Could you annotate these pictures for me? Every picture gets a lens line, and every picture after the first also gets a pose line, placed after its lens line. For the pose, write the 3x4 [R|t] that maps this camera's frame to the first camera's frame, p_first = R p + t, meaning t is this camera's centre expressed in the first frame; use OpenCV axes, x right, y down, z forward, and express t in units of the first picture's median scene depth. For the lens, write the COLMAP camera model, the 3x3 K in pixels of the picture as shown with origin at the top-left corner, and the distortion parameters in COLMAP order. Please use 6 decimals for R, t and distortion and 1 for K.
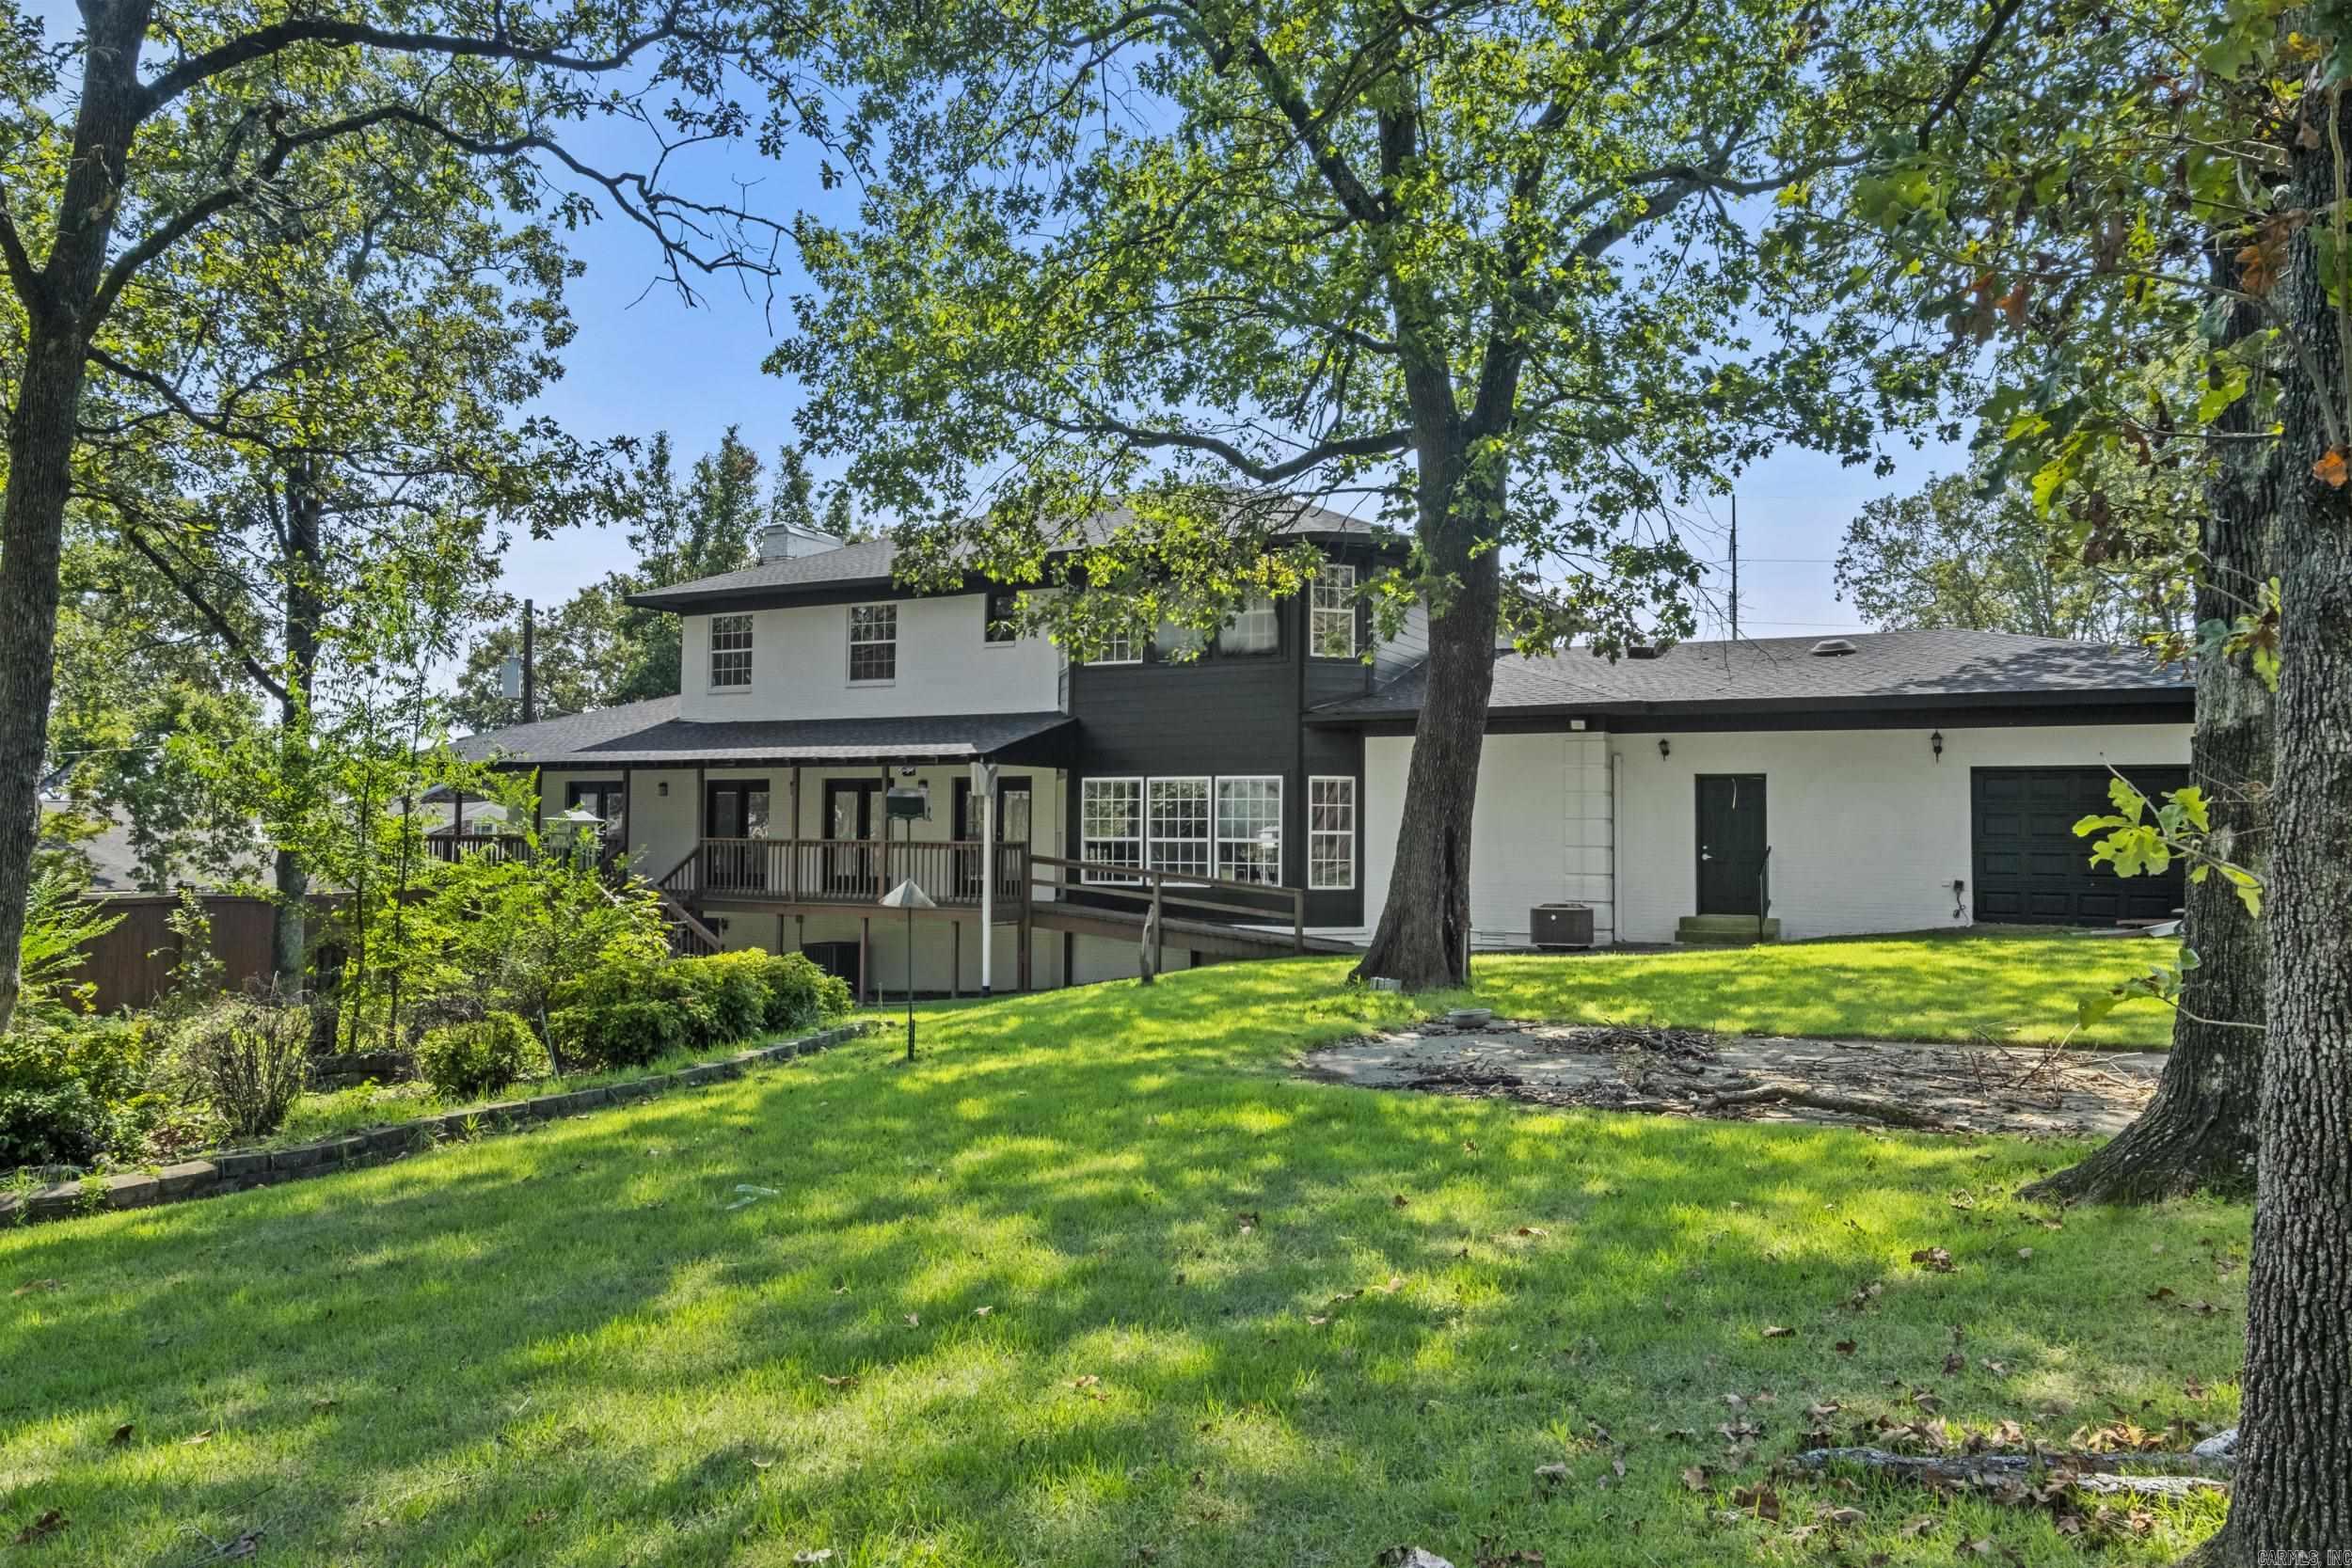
lens RADIAL K [[1698.0, 0, 1176.5], [0, 1698.0, 788.2], [0, 0, 1]] dist [0.001261, -0.000231]
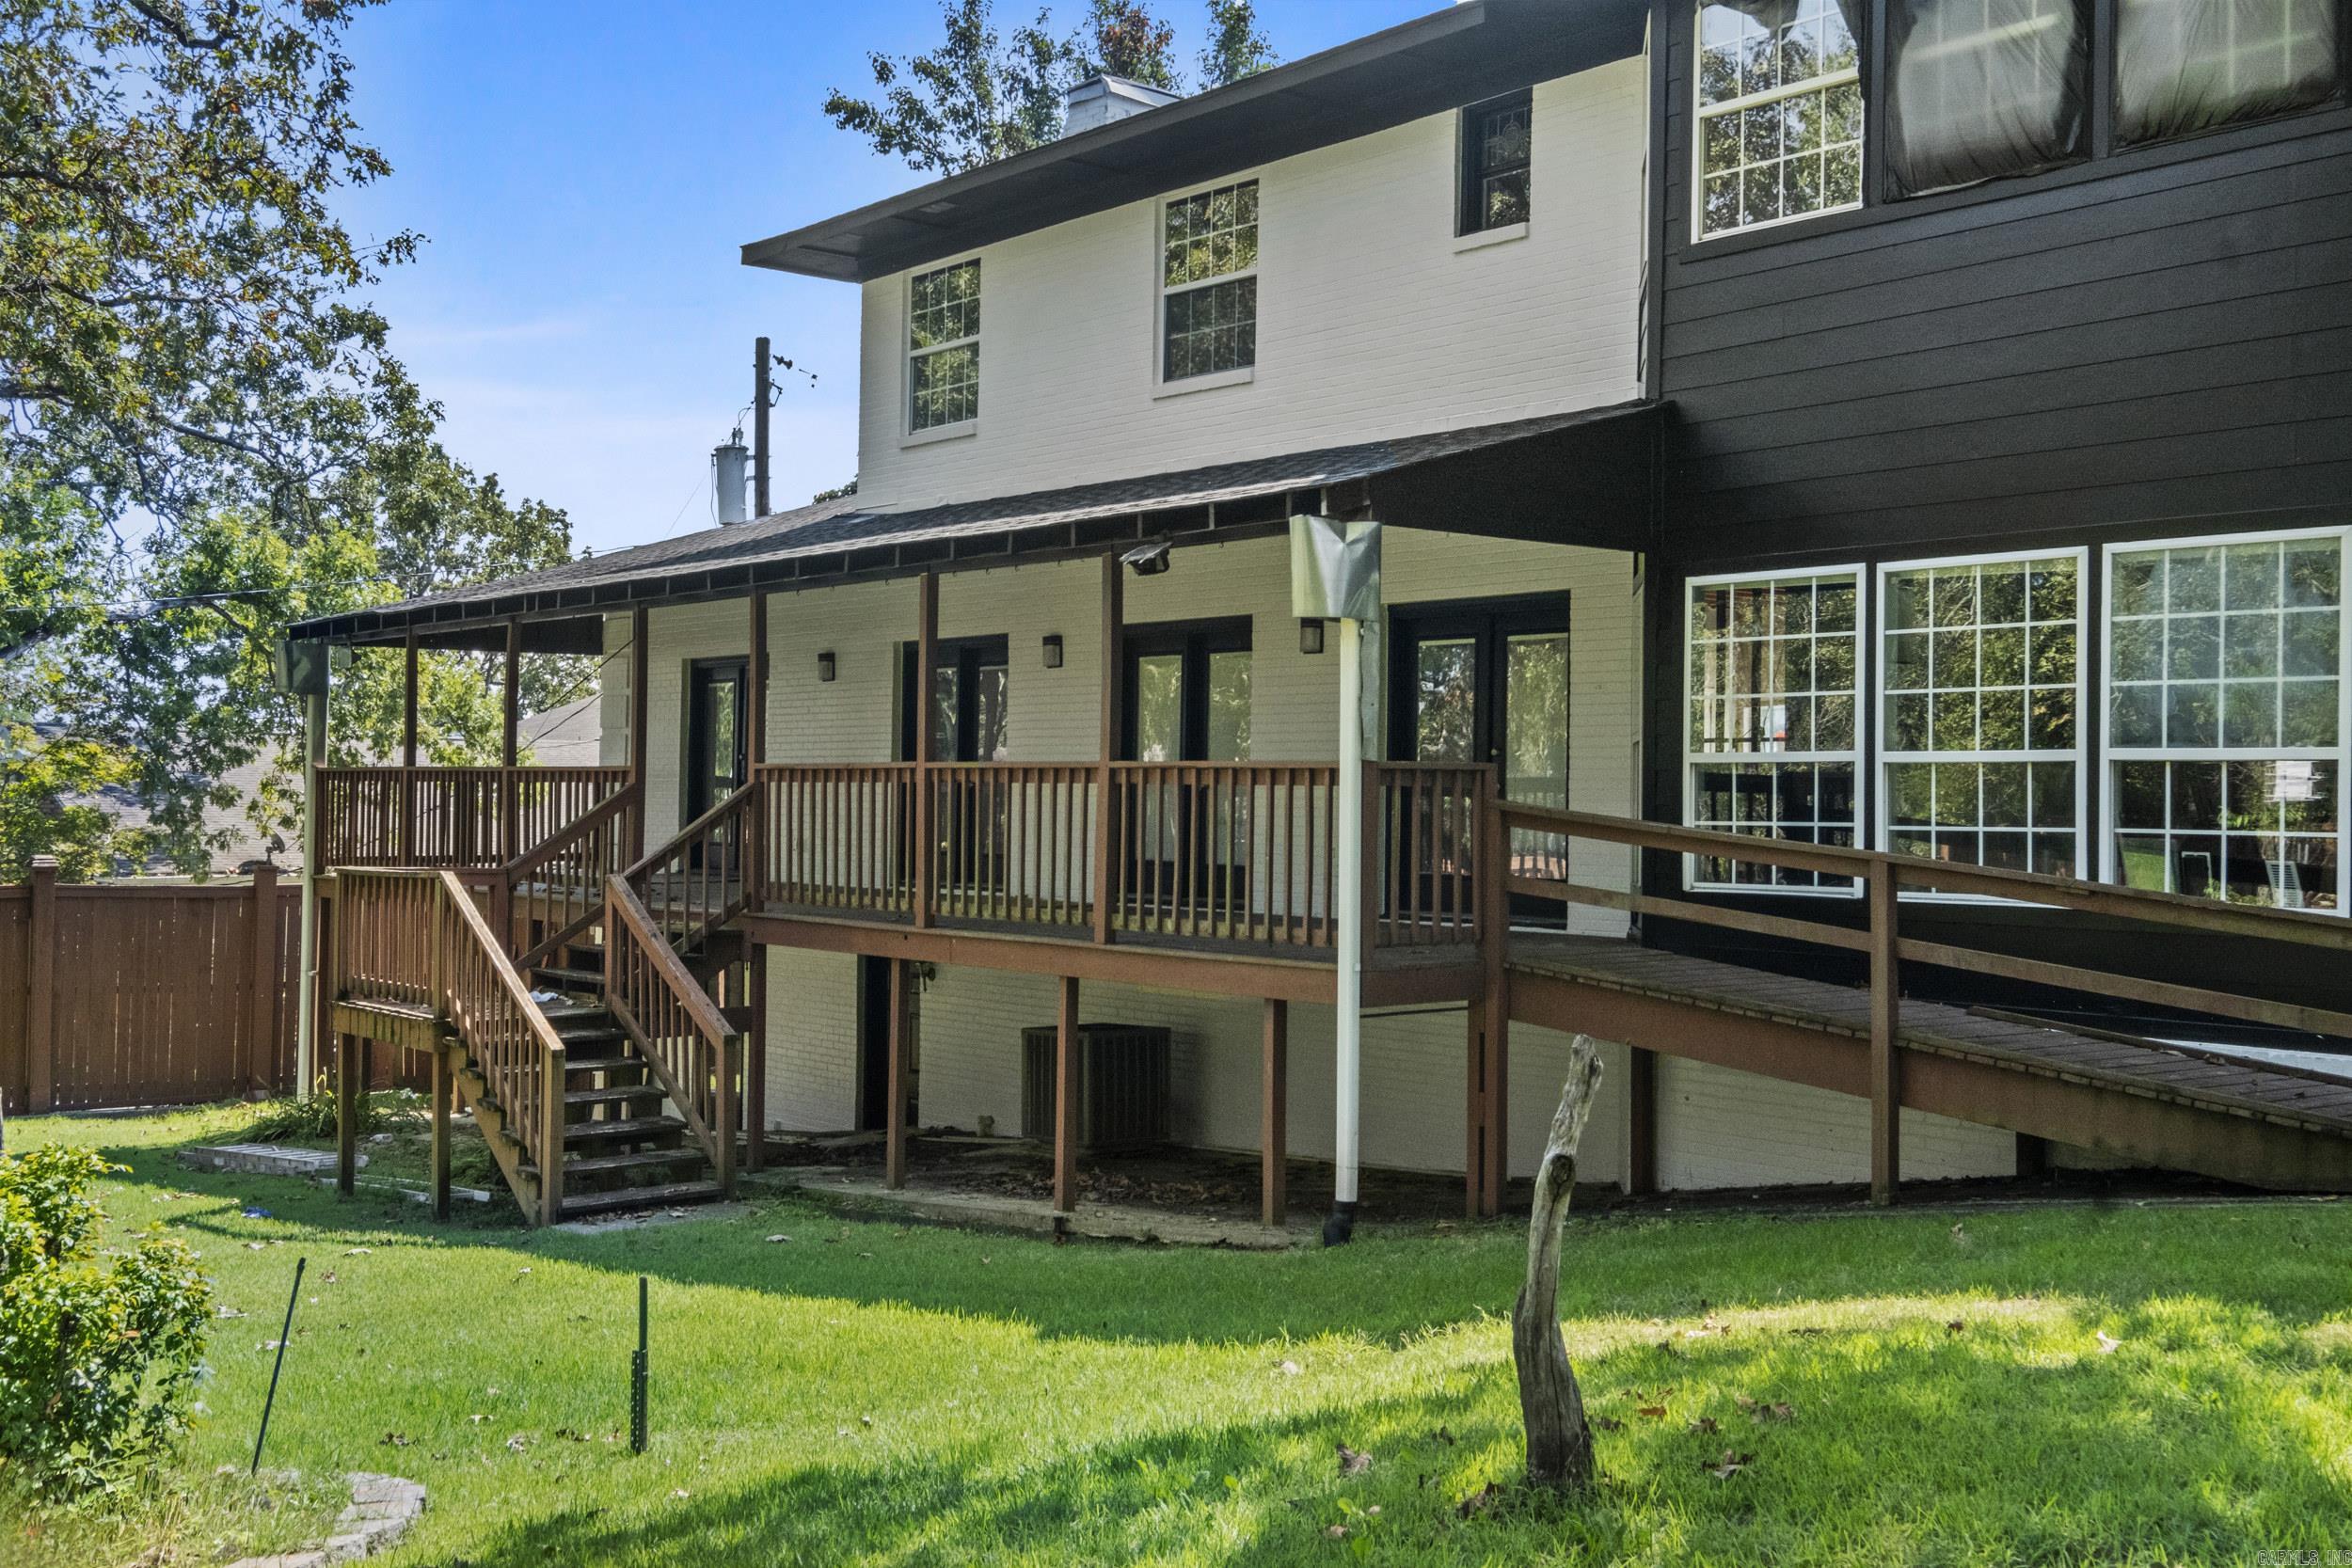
lens RADIAL K [[2422.8, 0, 1175.4], [0, 2422.8, 780.5], [0, 0, 1]] dist [0.017996, 0.000000]
pose [[0.932535, 0.000035, -0.361080, 0.023973], [0.006310, 0.999846, 0.016392, 0.025647], [0.361025, -0.017564, 0.932391, 0.517435]]
